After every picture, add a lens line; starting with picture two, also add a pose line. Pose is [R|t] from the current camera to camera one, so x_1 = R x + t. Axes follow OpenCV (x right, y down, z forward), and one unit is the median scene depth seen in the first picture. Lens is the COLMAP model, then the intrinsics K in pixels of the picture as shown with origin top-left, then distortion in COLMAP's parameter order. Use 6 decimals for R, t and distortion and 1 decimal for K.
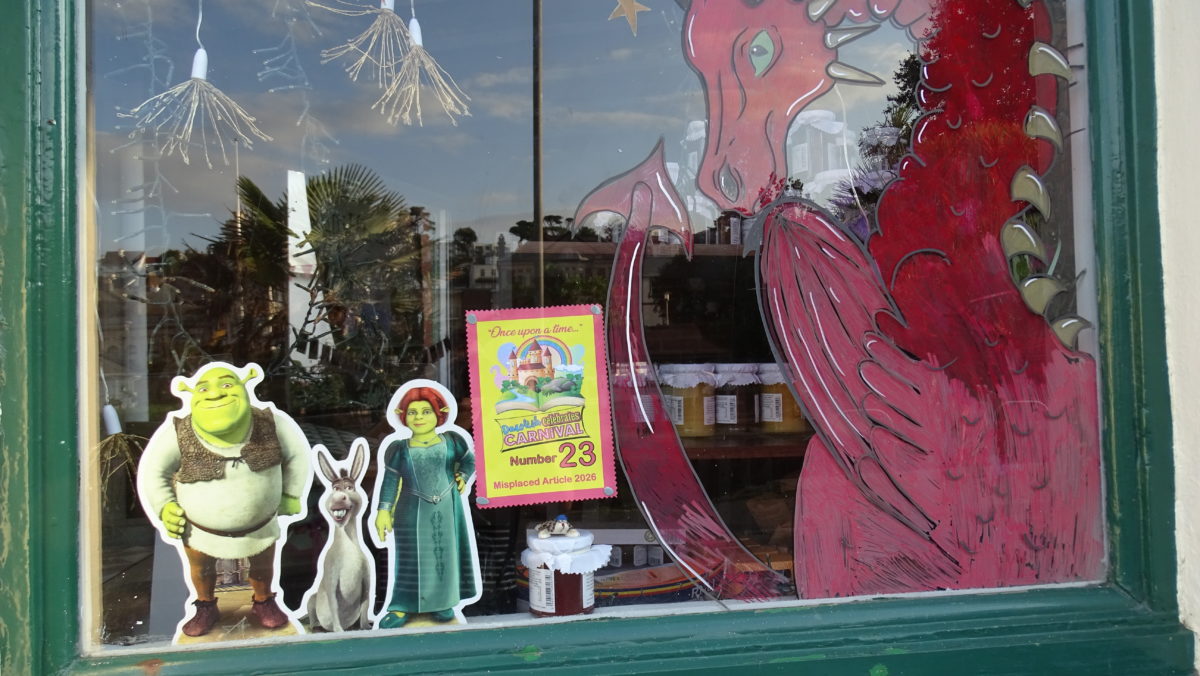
lens RADIAL K [[834.8, 0, 600.0], [0, 834.8, 338.0], [0, 0, 1]] dist [-0.023065, -0.000323]
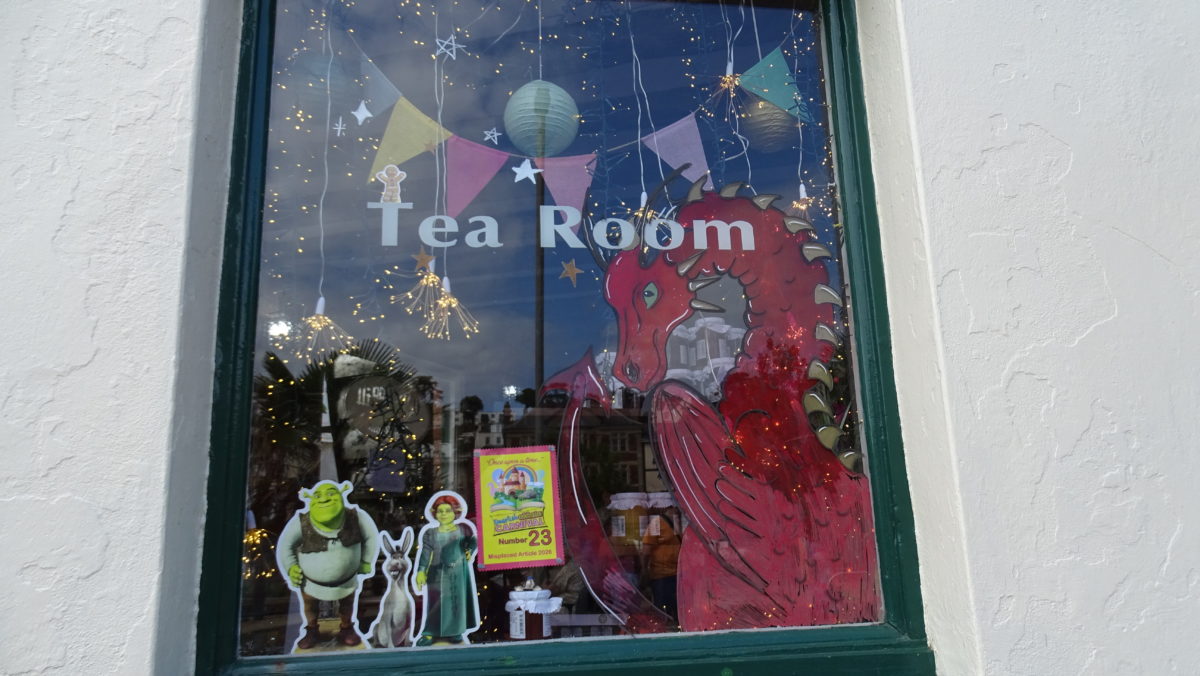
lens RADIAL K [[834.8, 0, 600.0], [0, 834.8, 338.0], [0, 0, 1]] dist [-0.023065, -0.000323]
pose [[0.999919, -0.011416, -0.005659, 0.105818], [0.010072, 0.980206, -0.197722, 0.082007], [0.007804, 0.197649, 0.980242, -0.686096]]
